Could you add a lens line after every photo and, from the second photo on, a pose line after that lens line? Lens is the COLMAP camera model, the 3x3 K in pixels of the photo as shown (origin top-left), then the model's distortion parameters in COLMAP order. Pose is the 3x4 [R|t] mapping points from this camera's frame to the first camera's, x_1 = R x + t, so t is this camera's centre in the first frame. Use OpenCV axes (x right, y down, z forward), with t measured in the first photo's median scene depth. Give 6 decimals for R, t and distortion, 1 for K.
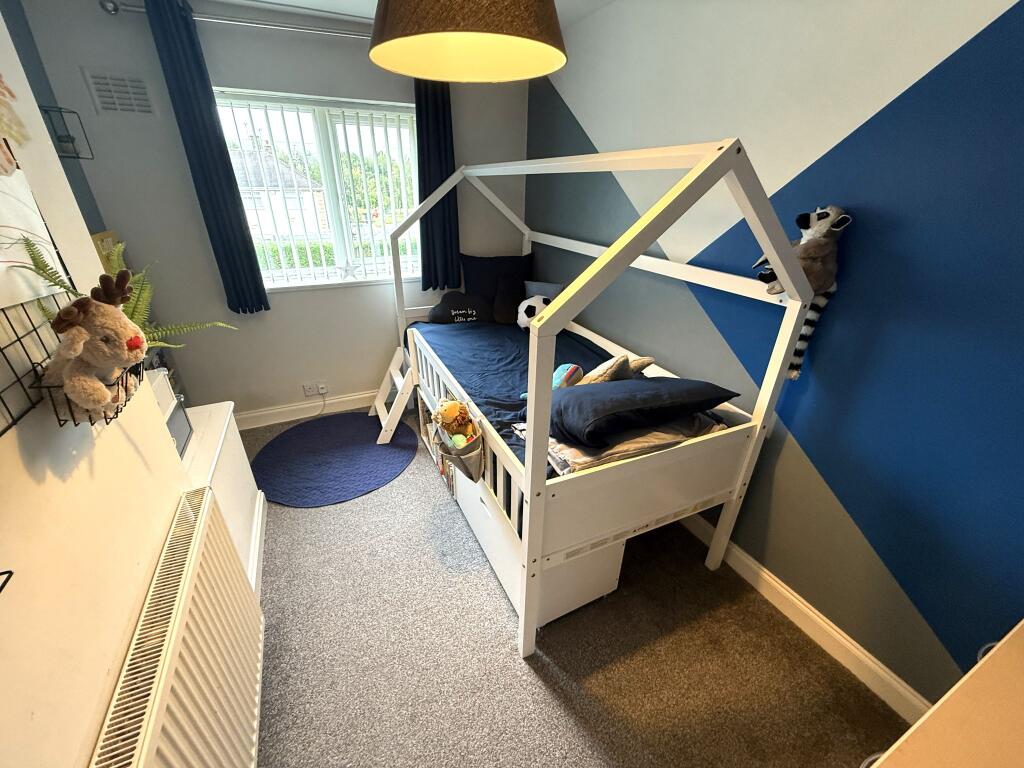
lens RADIAL K [[407.8, 0, 509.9], [0, 407.8, 384.4], [0, 0, 1]] dist [0.001203, -0.000565]
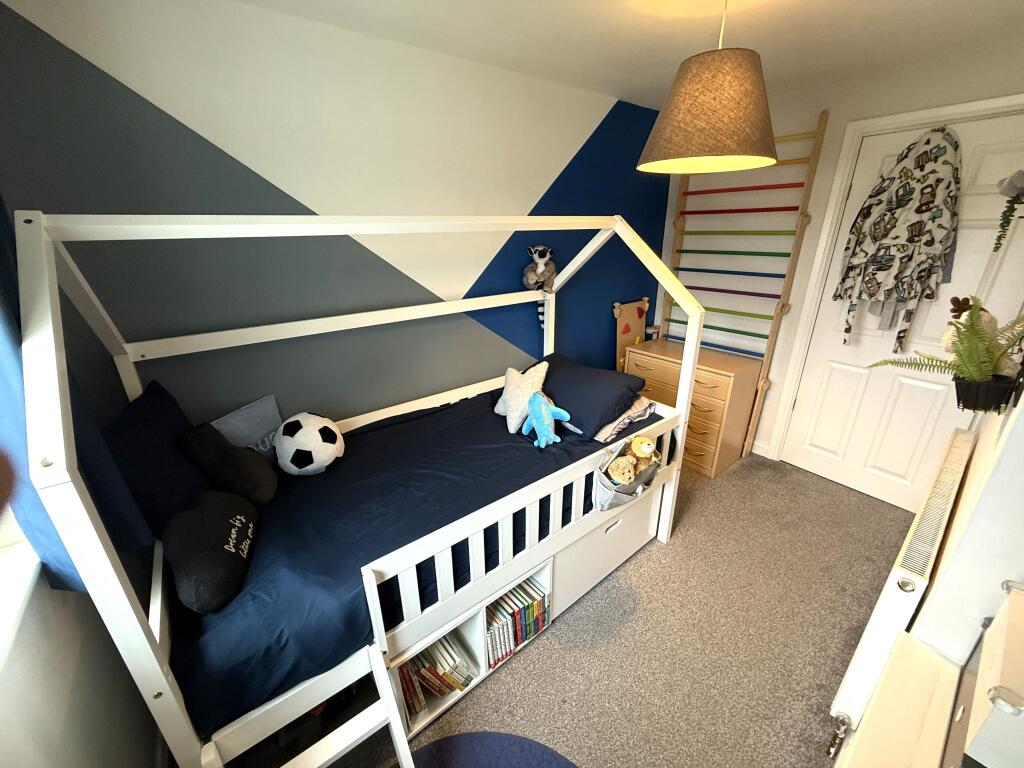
lens RADIAL K [[407.8, 0, 511.3], [0, 407.8, 382.6], [0, 0, 1]] dist [0.001203, -0.000565]
pose [[-0.233218, -0.355366, 0.905166, -0.786217], [0.440651, 0.791158, 0.424141, -0.539707], [-0.866854, 0.497779, -0.027920, 1.008427]]
